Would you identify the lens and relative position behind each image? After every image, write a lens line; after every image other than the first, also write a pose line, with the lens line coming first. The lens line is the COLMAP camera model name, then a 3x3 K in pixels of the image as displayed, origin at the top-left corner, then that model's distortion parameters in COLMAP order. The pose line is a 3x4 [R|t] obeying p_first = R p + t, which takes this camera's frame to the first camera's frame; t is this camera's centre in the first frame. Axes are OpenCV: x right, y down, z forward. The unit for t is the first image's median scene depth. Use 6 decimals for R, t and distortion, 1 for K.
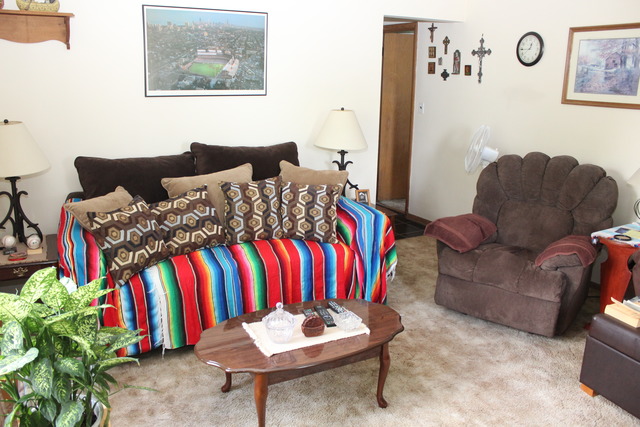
lens RADIAL K [[559.1, 0, 318.2], [0, 559.1, 212.4], [0, 0, 1]] dist [0.001311, 0.003598]
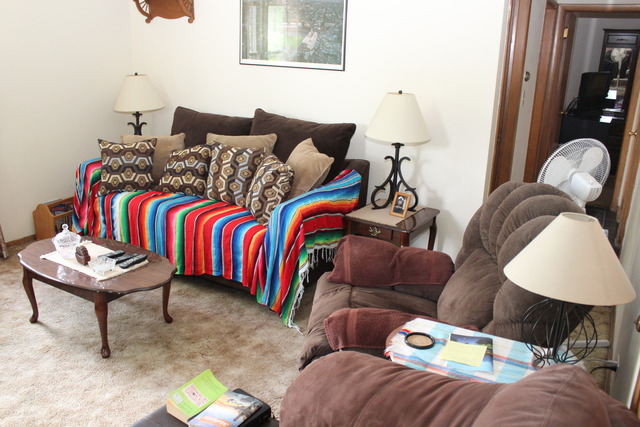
lens RADIAL K [[559.1, 0, 316.1], [0, 559.1, 214.8], [0, 0, 1]] dist [0.001311, 0.003598]
pose [[0.526956, 0.257029, -0.810095, 0.736533], [-0.242761, 0.958982, 0.146356, -0.107630], [0.814484, 0.119537, 0.567738, 0.473799]]
